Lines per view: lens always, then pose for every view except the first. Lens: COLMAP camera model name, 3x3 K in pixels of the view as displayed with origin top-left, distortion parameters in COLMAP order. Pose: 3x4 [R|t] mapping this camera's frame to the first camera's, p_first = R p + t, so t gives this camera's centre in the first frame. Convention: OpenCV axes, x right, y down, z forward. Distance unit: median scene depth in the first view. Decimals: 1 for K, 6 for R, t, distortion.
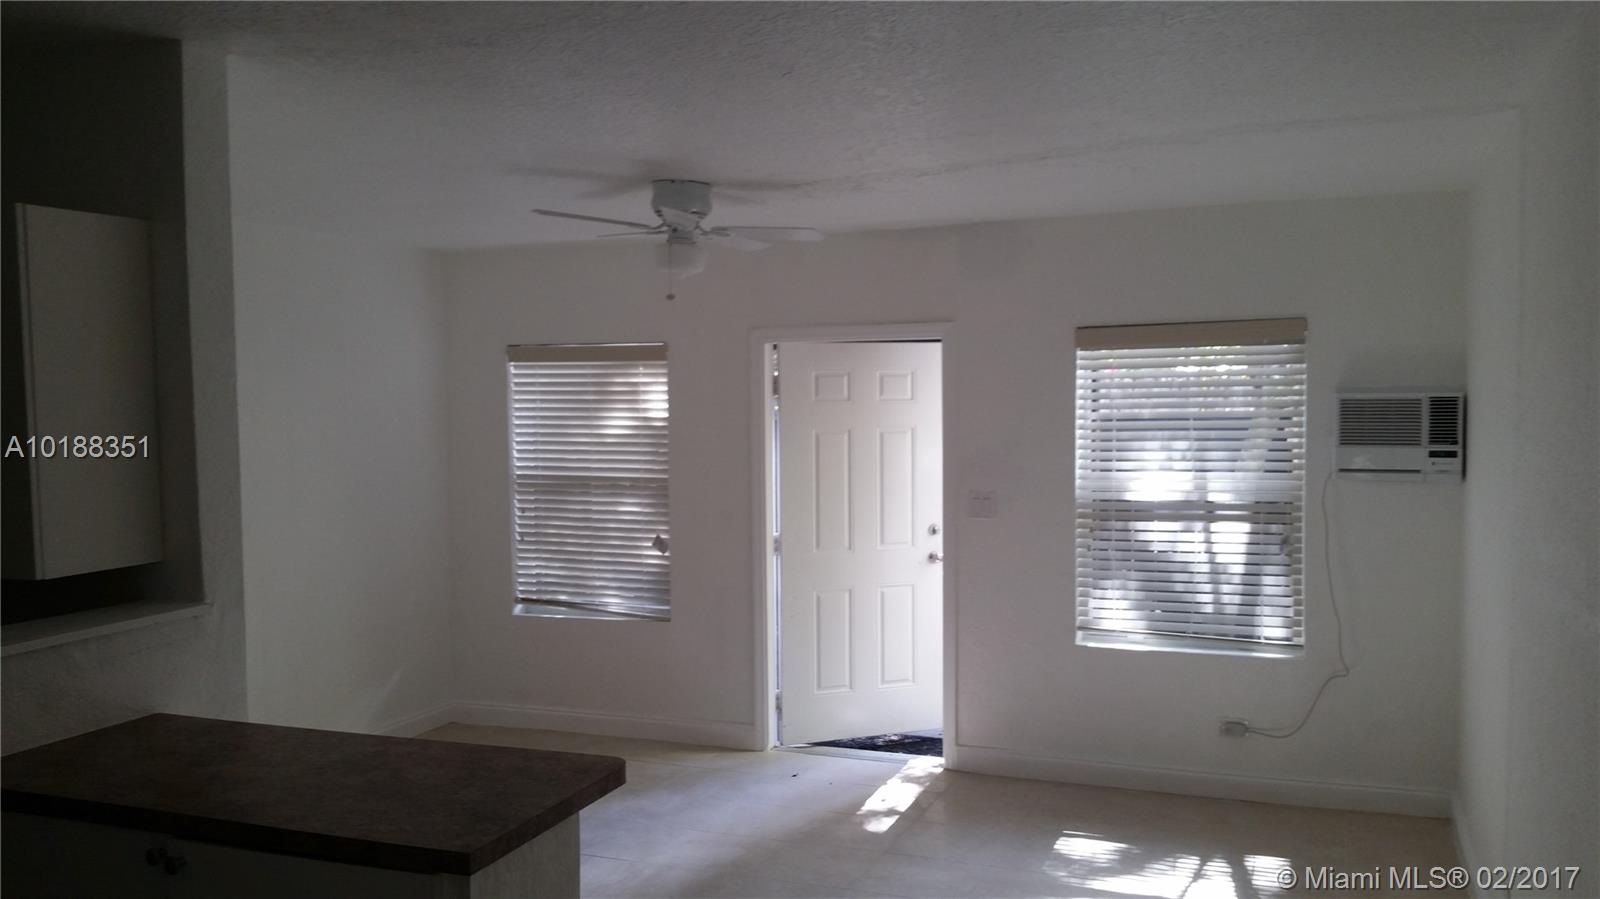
lens RADIAL K [[1307.8, 0, 800.0], [0, 1307.8, 449.5], [0, 0, 1]] dist [-0.001267, -0.001571]
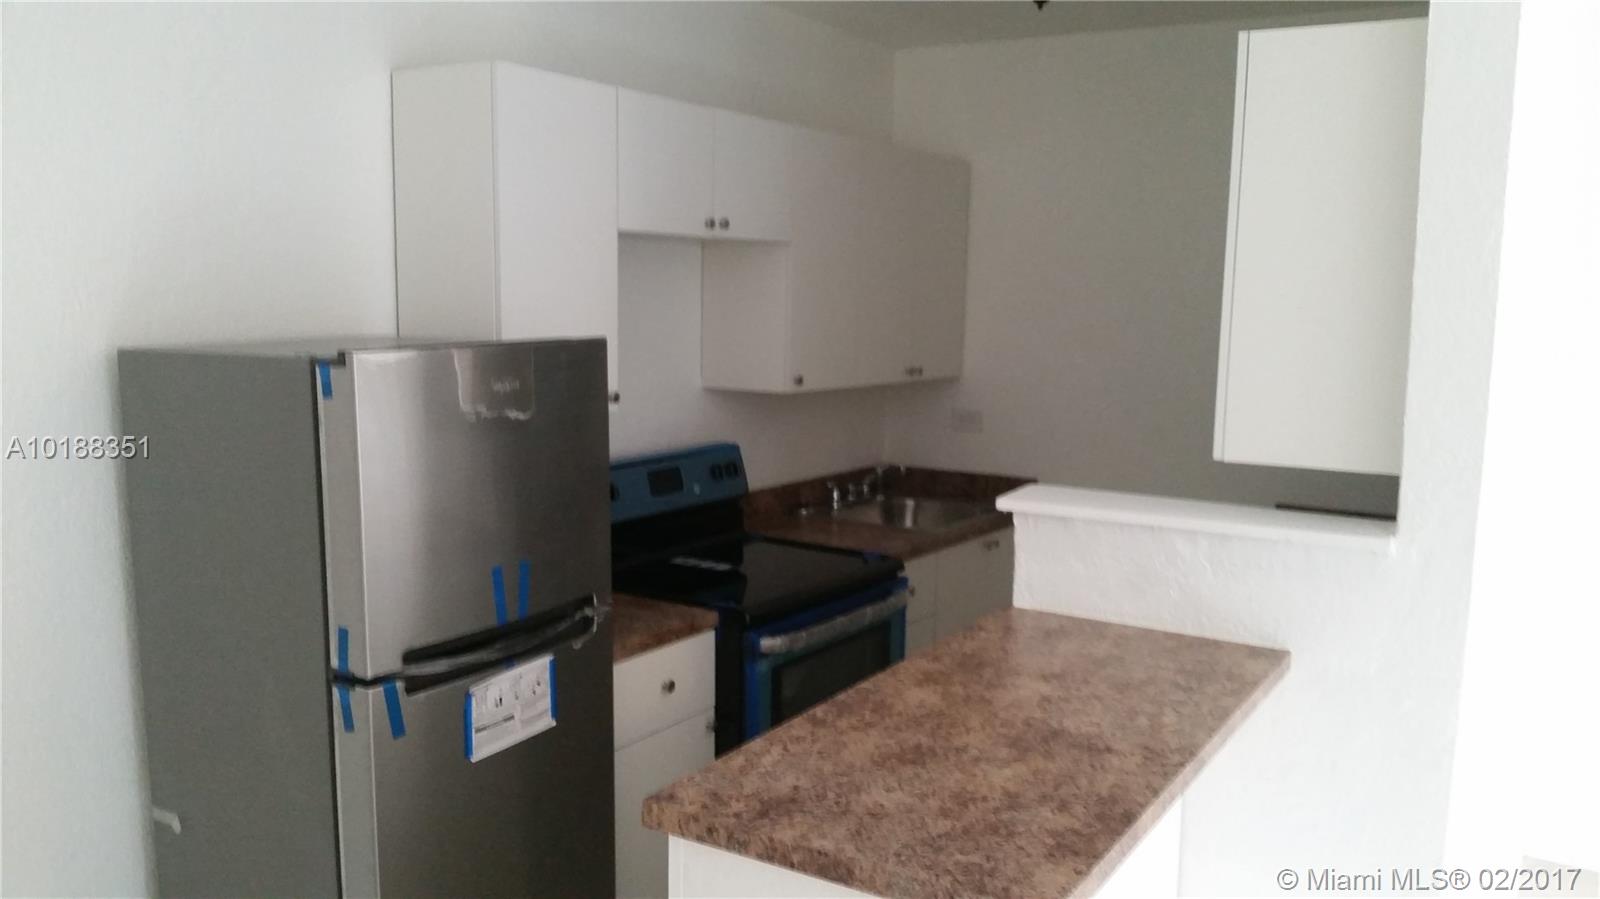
lens RADIAL K [[1307.8, 0, 800.0], [0, 1307.8, 449.5], [0, 0, 1]] dist [-0.001267, -0.001571]
pose [[-0.173497, 0.129575, -0.976273, 0.348514], [-0.074307, 0.986759, 0.144172, -0.016041], [0.982027, 0.097557, -0.161572, 0.877059]]
